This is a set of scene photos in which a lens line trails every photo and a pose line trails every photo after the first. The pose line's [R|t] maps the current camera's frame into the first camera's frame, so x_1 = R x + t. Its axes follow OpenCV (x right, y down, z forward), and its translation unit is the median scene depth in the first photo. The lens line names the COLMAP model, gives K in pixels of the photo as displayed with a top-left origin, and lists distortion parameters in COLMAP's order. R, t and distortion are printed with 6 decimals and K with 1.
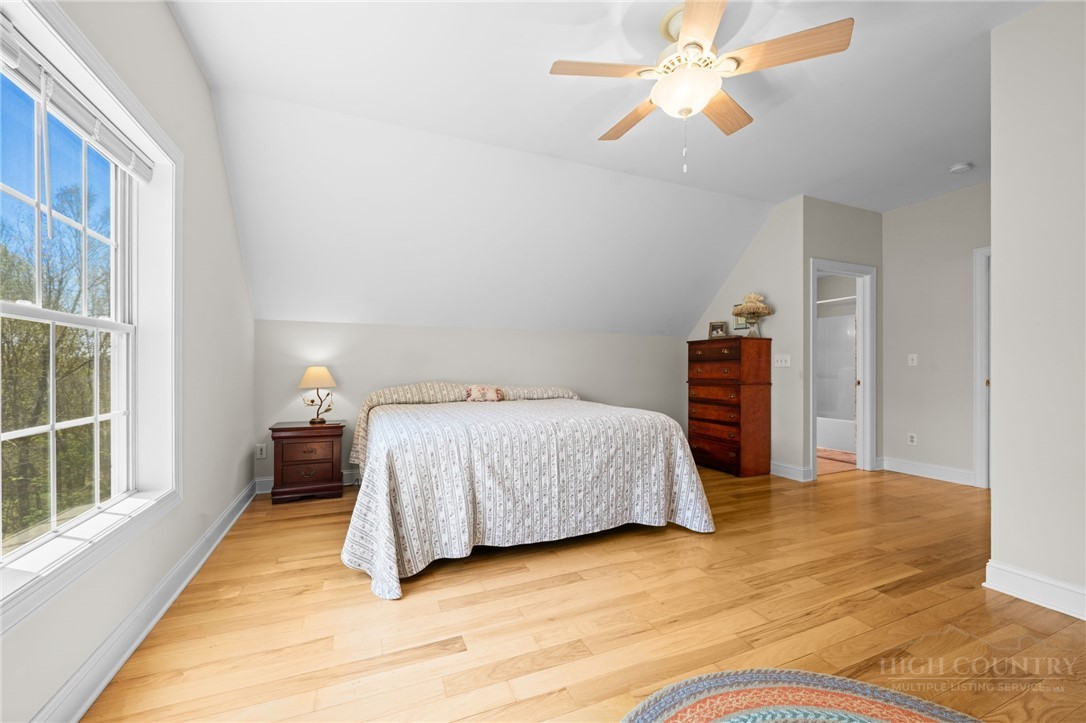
lens RADIAL K [[436.1, 0, 545.4], [0, 436.1, 369.3], [0, 0, 1]] dist [-0.000143, -0.000028]
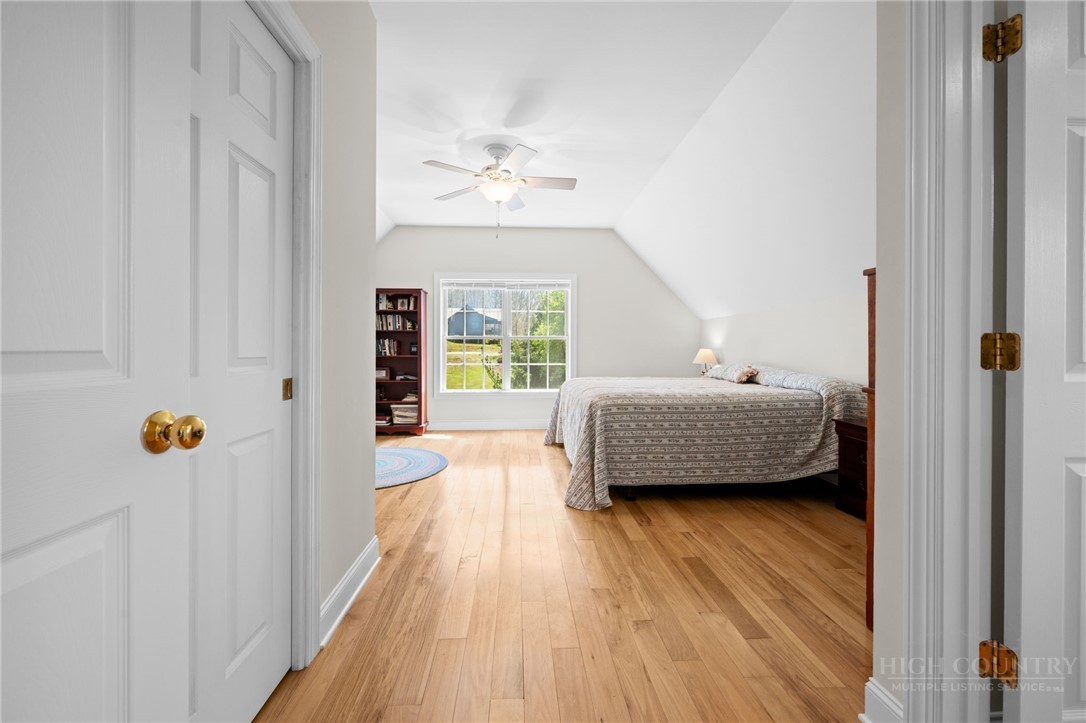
lens RADIAL K [[443.9, 0, 535.8], [0, 443.9, 348.4], [0, 0, 1]] dist [-0.000734, -0.000060]
pose [[-0.345789, -0.003423, -0.938306, 1.076255], [-0.004516, 0.999988, -0.001984, -0.002600], [0.938301, 0.003551, -0.345800, 0.985516]]
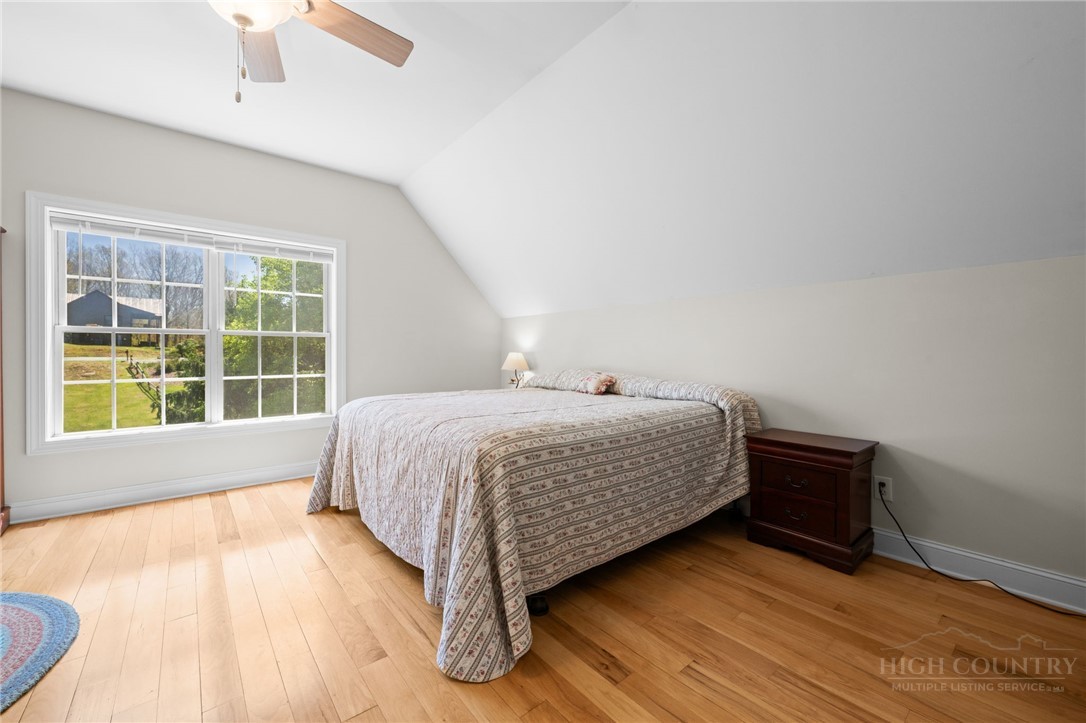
lens RADIAL K [[436.7, 0, 542.8], [0, 436.7, 356.0], [0, 0, 1]] dist [0.000678, 0.000032]
pose [[0.285979, 0.003287, -0.958230, 0.679315], [-0.003130, 0.999992, 0.002496, 0.000395], [0.958231, 0.002286, 0.285987, 0.726587]]
